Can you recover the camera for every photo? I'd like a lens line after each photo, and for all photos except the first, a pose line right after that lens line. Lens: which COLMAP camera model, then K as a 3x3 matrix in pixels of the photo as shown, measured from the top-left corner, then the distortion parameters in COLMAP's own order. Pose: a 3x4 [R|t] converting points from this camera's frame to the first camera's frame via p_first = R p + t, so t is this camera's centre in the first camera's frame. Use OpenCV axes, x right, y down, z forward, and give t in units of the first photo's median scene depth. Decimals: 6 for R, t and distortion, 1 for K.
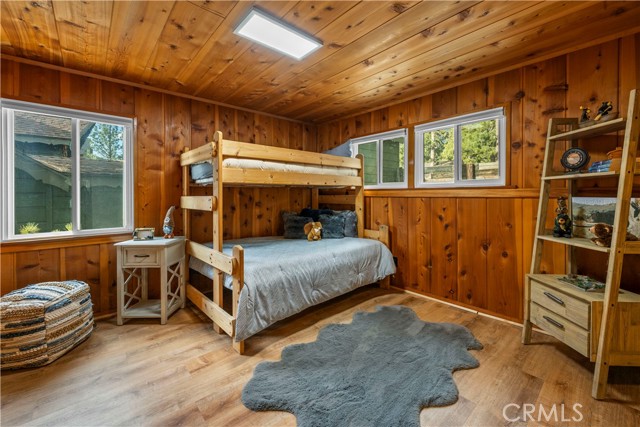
lens RADIAL K [[259.3, 0, 320.7], [0, 259.3, 196.8], [0, 0, 1]] dist [-0.001409, -0.000093]
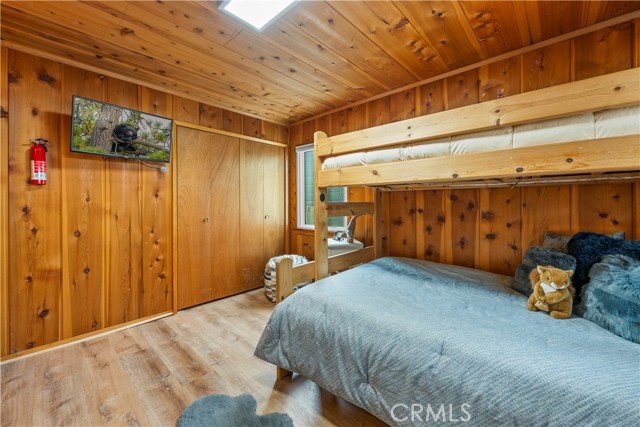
lens RADIAL K [[257.4, 0, 317.5], [0, 257.4, 201.0], [0, 0, 1]] dist [0.000644, 0.000090]
pose [[0.092505, -0.001472, -0.995711, 0.424967], [-0.003055, 0.999994, -0.001762, -0.004016], [0.995708, 0.003205, 0.092500, 0.752822]]
